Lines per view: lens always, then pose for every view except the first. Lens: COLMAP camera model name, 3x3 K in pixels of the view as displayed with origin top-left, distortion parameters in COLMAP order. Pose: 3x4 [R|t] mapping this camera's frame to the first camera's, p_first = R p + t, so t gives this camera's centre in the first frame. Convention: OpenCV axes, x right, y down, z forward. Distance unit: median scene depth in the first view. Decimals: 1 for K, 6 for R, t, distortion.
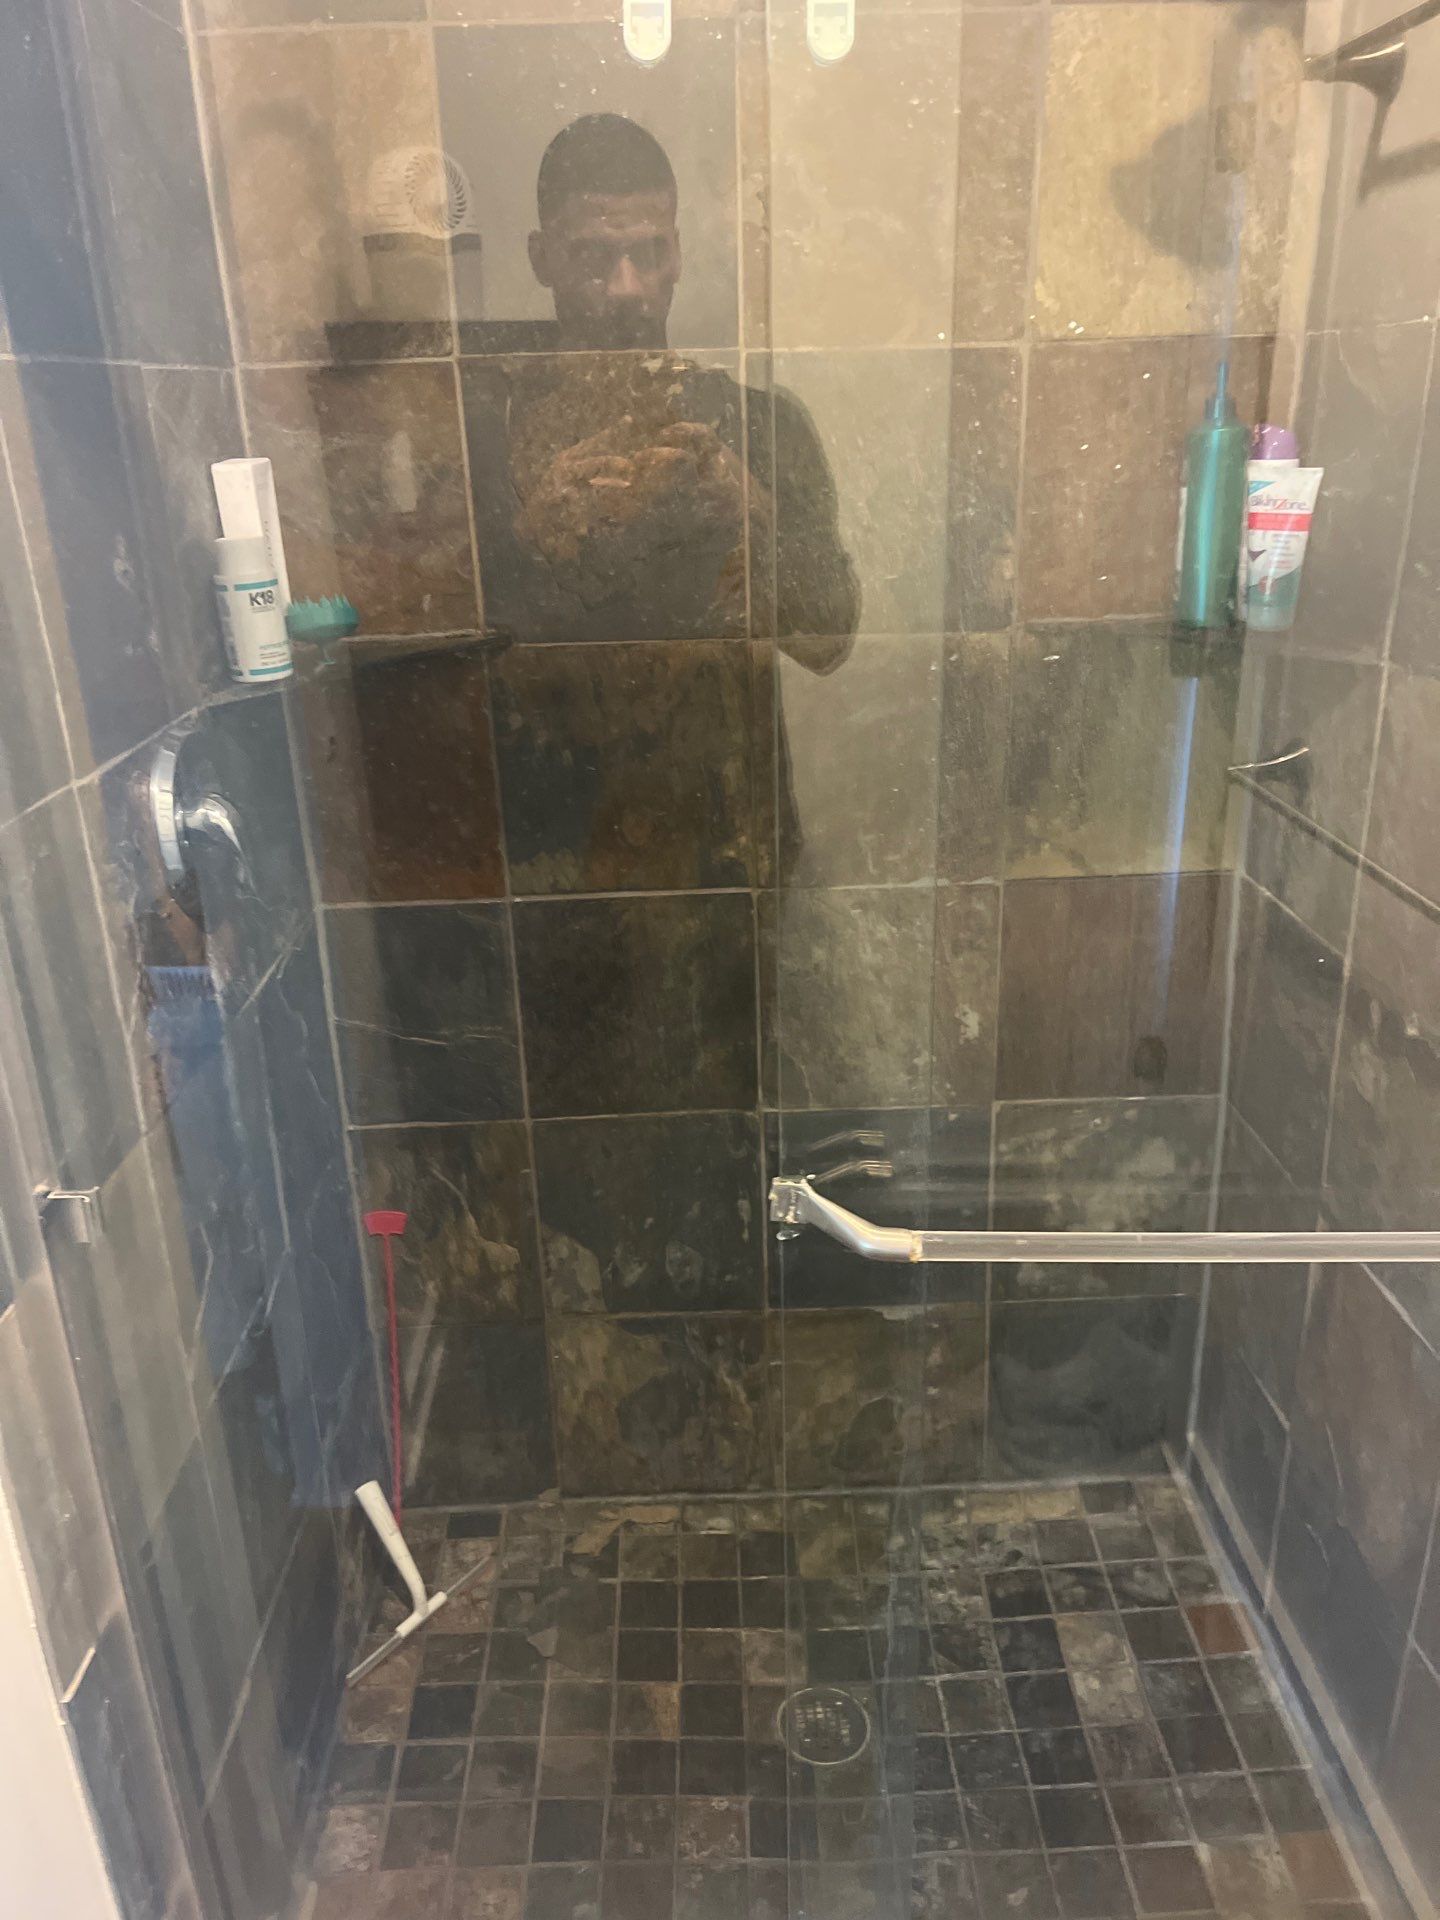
lens RADIAL K [[1447.7, 0, 704.2], [0, 1447.7, 953.4], [0, 0, 1]] dist [0.036402, -0.038603]
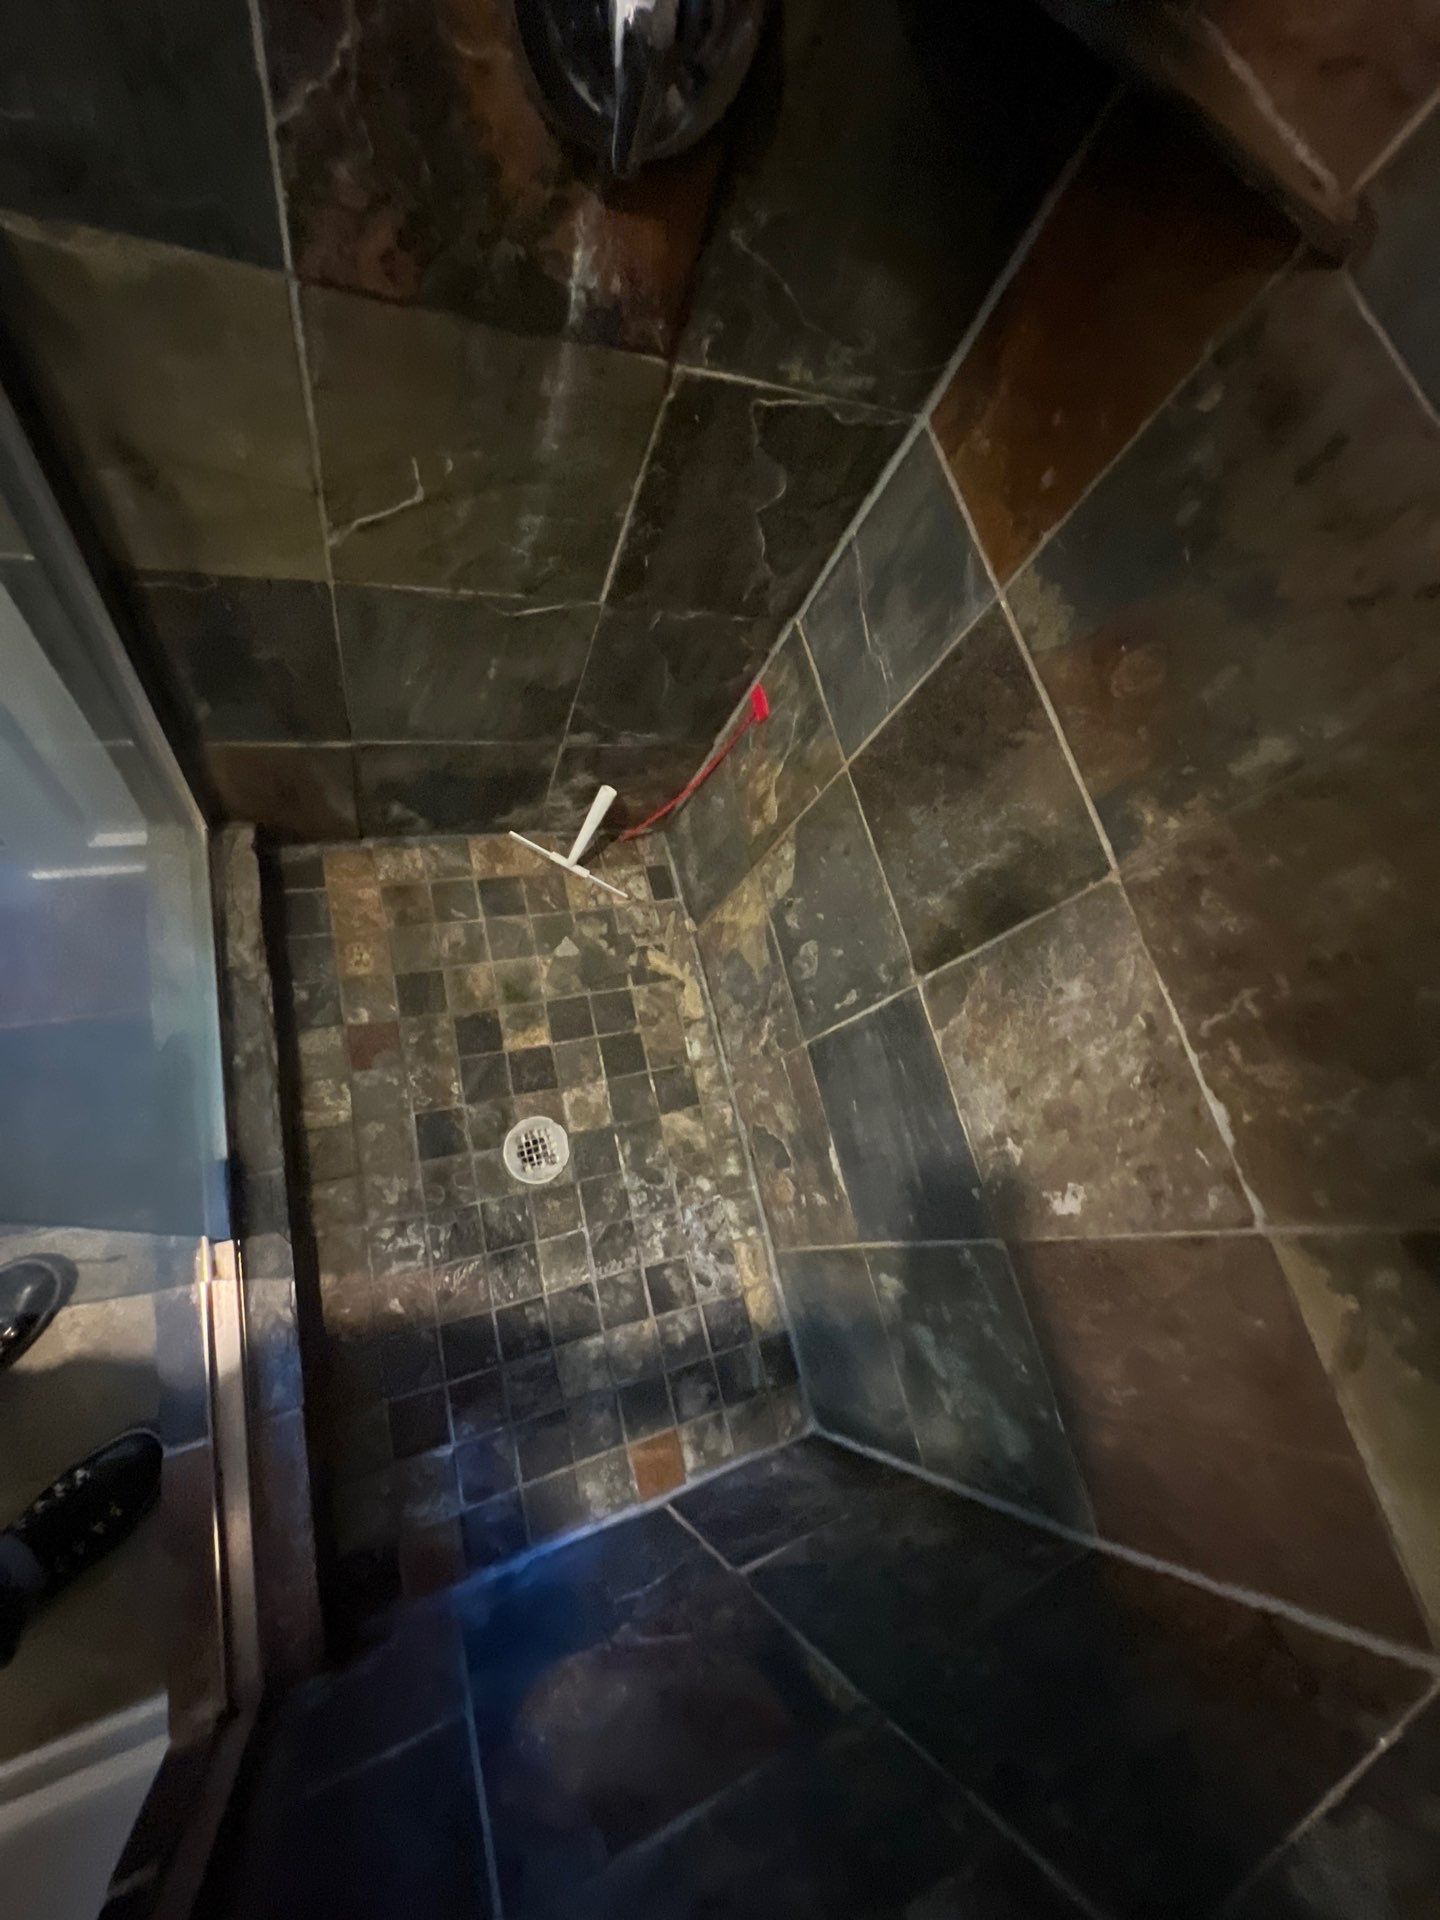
lens RADIAL K [[768.4, 0, 734.8], [0, 768.4, 952.0], [0, 0, 1]] dist [-0.003355, -0.001059]
pose [[0.219373, 0.944872, -0.243090, 0.121213], [-0.663112, 0.327162, 0.673237, -0.160156], [0.715652, 0.013506, 0.698327, 0.601404]]
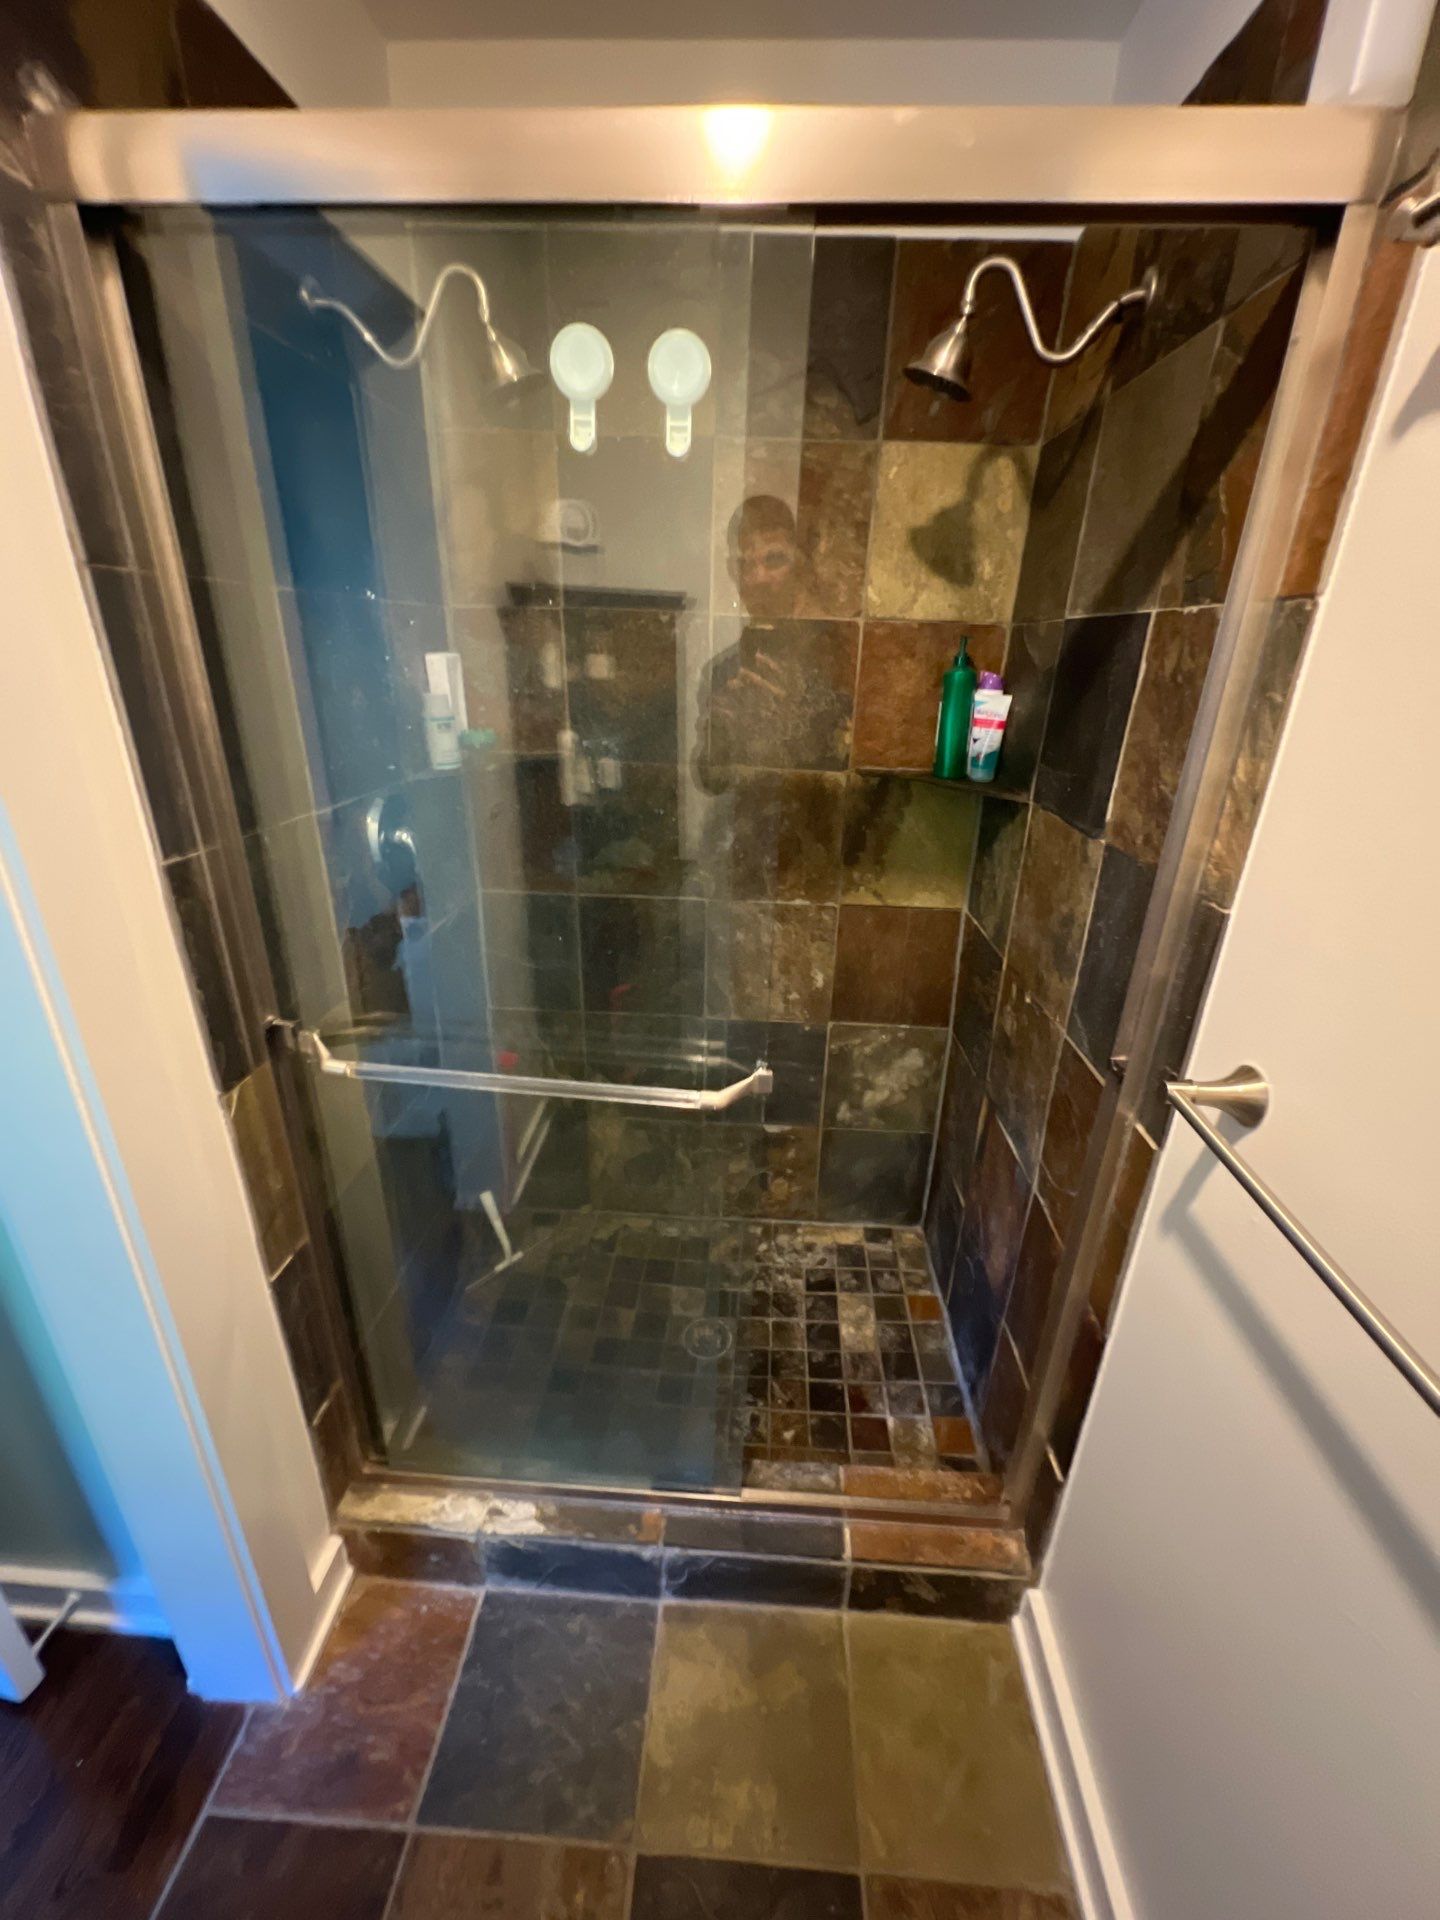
lens RADIAL K [[768.4, 0, 731.0], [0, 768.4, 945.6], [0, 0, 1]] dist [-0.003355, -0.001059]
pose [[0.996229, 0.079382, -0.035024, 0.105406], [-0.079011, 0.996803, 0.011865, 0.001876], [0.035854, -0.009053, 0.999316, 0.000278]]
